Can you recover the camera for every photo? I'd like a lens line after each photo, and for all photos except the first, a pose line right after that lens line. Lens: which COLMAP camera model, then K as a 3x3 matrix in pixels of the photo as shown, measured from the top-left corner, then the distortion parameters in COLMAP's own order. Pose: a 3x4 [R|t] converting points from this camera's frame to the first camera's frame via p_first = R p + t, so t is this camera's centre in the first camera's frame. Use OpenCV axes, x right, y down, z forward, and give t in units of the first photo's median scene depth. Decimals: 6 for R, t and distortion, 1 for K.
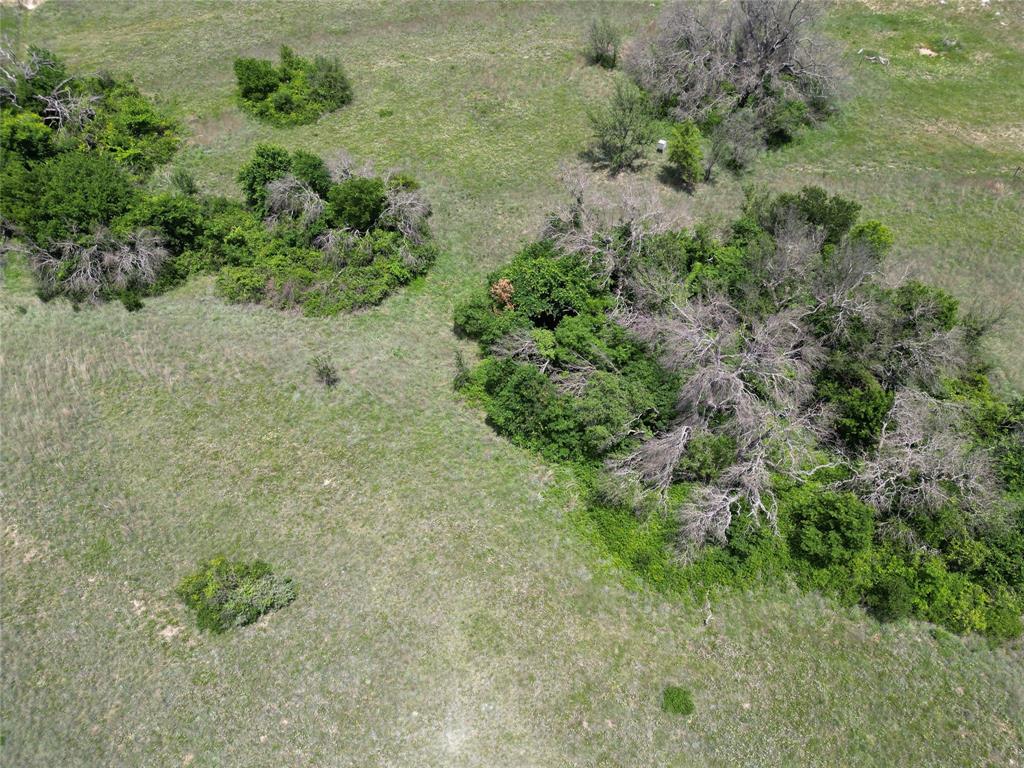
lens RADIAL K [[721.3, 0, 516.3], [0, 721.3, 383.7], [0, 0, 1]] dist [0.077150, -0.073047]
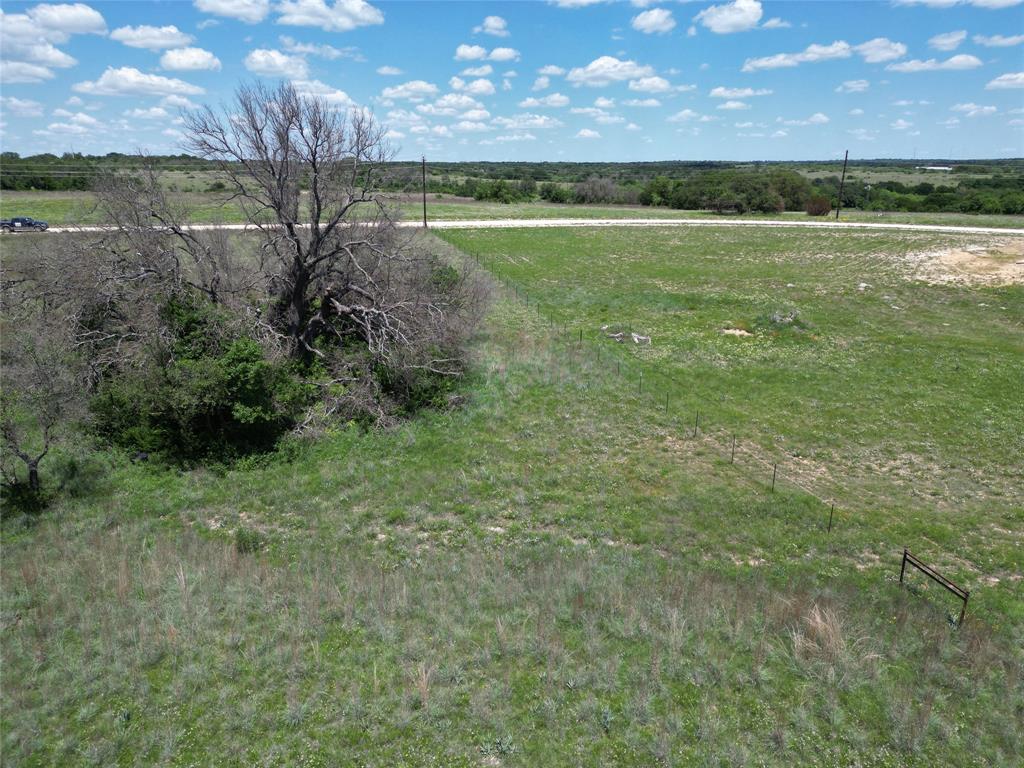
lens RADIAL K [[721.3, 0, 516.3], [0, 721.3, 383.7], [0, 0, 1]] dist [0.077150, -0.073047]
pose [[0.996821, 0.033072, -0.072483, 0.585285], [-0.065083, 0.862765, -0.501400, -0.212069], [0.045954, 0.504523, 0.862174, 0.762614]]
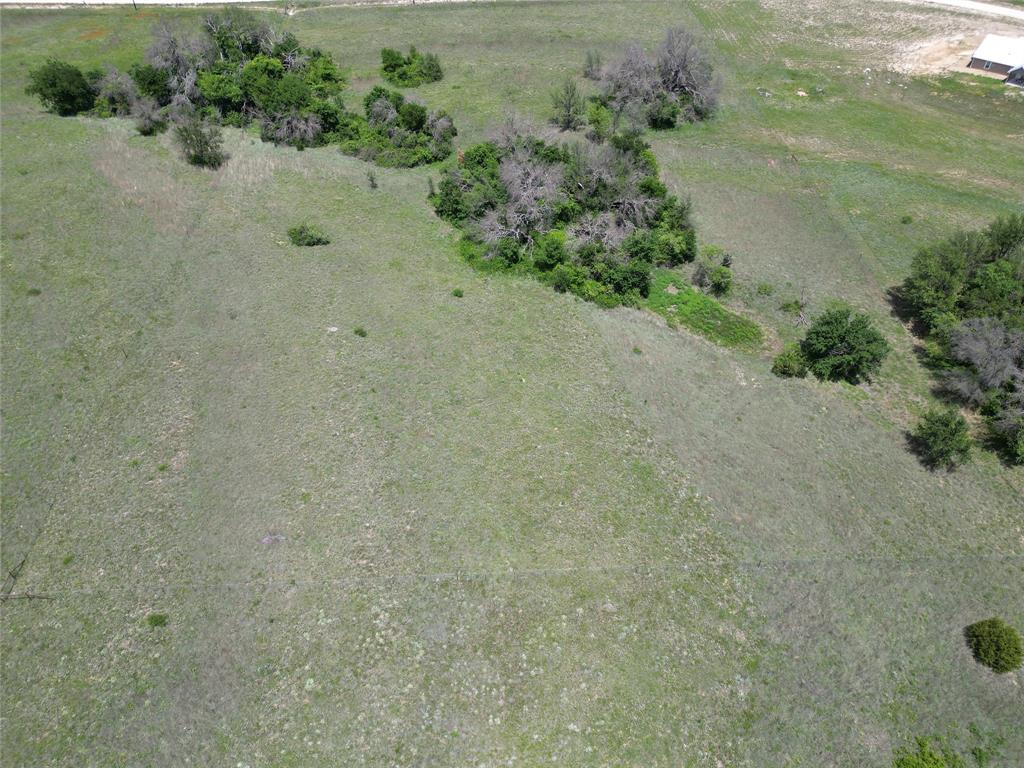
lens RADIAL K [[721.3, 0, 516.3], [0, 721.3, 383.7], [0, 0, 1]] dist [0.077150, -0.073047]
pose [[0.960185, 0.195079, -0.199970, 0.538250], [-0.207860, 0.977130, -0.044838, 0.449309], [0.186649, 0.084619, 0.978776, -0.756770]]
